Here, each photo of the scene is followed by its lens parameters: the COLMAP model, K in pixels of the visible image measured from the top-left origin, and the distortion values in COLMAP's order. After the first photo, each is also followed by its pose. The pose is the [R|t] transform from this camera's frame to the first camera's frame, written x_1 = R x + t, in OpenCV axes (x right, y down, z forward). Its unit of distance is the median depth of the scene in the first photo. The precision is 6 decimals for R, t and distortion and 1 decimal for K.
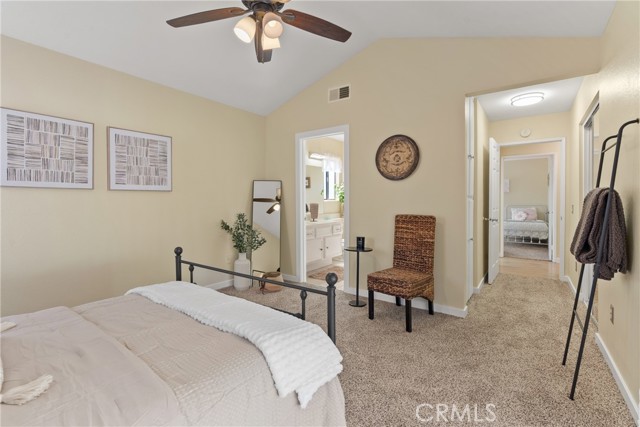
lens RADIAL K [[289.4, 0, 319.0], [0, 289.4, 208.3], [0, 0, 1]] dist [-0.001907, -0.001179]
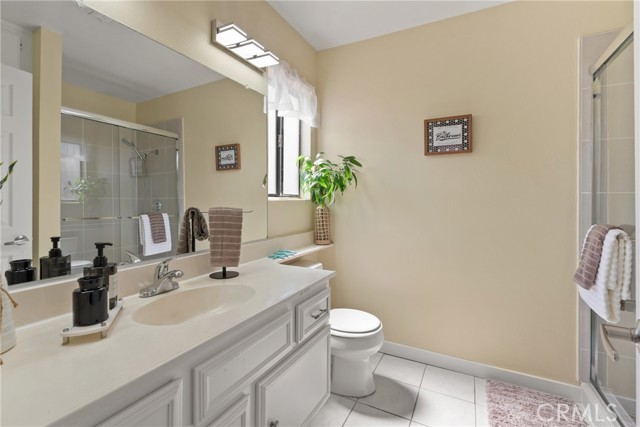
lens RADIAL K [[289.4, 0, 320.0], [0, 289.4, 208.8], [0, 0, 1]] dist [-0.001907, -0.001179]
pose [[0.988379, 0.005251, 0.151919, 0.036803], [-0.003560, 0.999929, -0.011401, -0.015212], [-0.151969, 0.010728, 0.988327, 0.956627]]
